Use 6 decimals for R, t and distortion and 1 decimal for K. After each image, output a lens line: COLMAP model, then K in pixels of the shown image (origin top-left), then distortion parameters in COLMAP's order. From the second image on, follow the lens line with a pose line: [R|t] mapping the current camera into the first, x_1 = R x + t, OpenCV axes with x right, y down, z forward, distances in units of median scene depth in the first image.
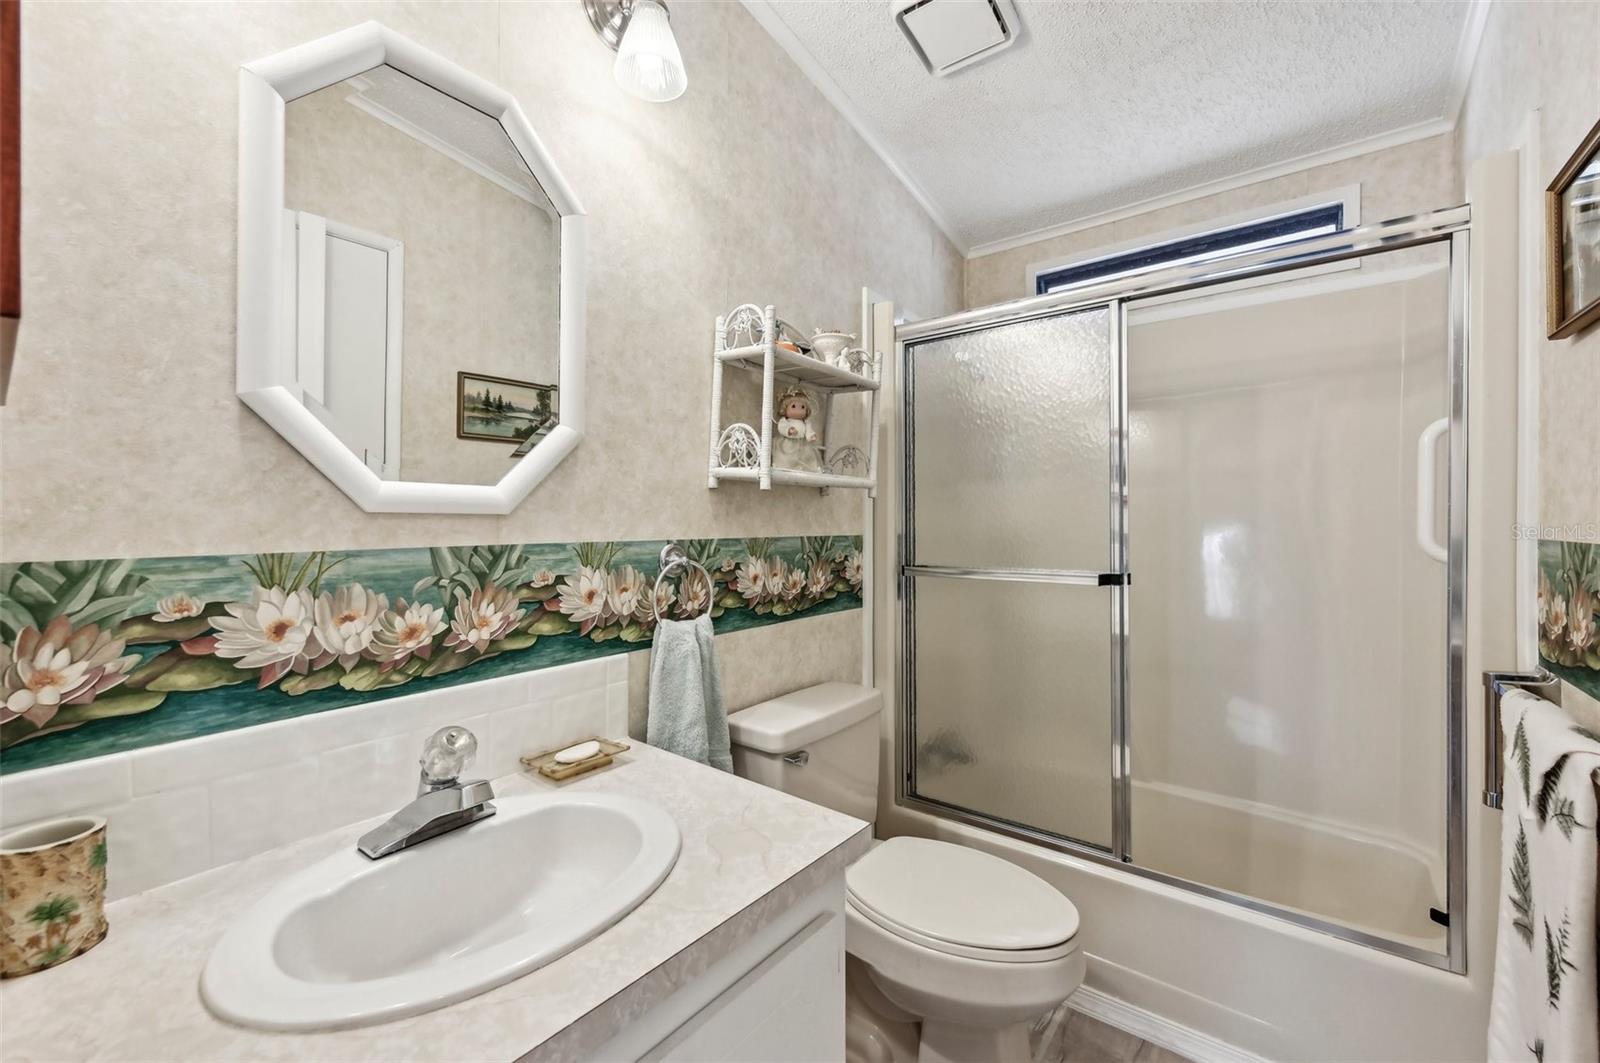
lens RADIAL K [[646.9, 0, 808.6], [0, 646.9, 515.0], [0, 0, 1]] dist [-0.000298, 0.000016]
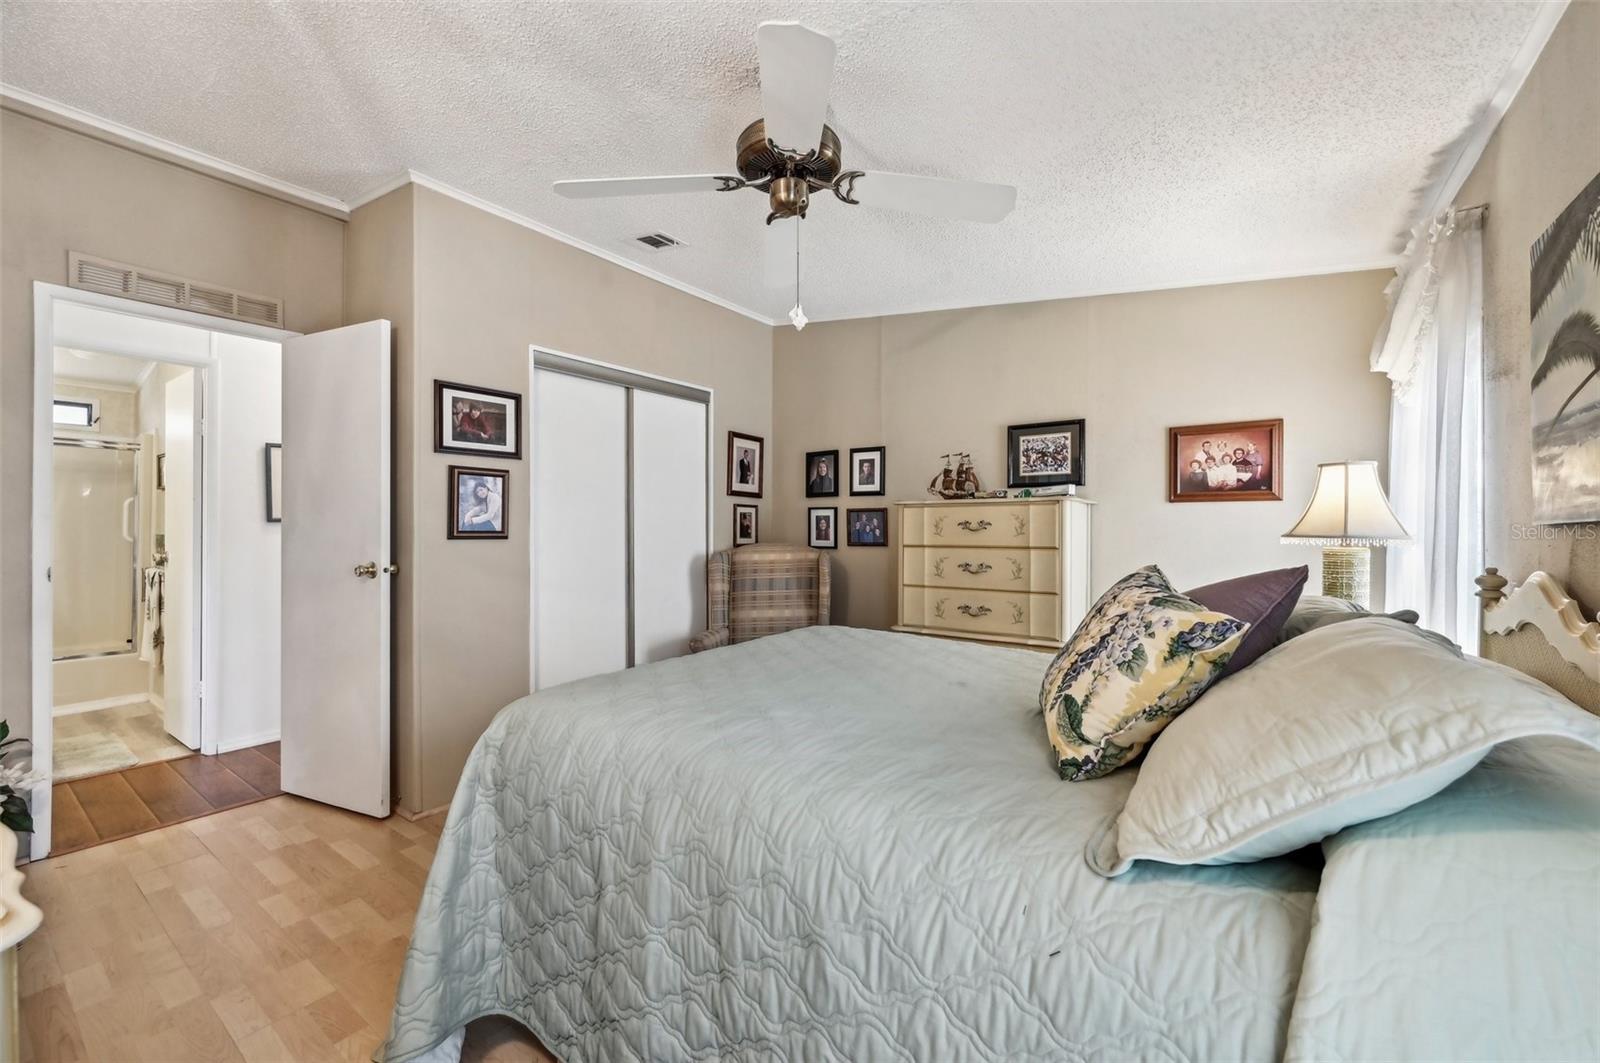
lens RADIAL K [[646.9, 0, 808.6], [0, 646.9, 515.0], [0, 0, 1]] dist [-0.000298, 0.000016]
pose [[-0.028382, 0.009895, 0.999548, -2.080070], [-0.002412, 0.999947, -0.009967, -0.034610], [-0.999594, -0.002694, -0.028356, -2.033983]]
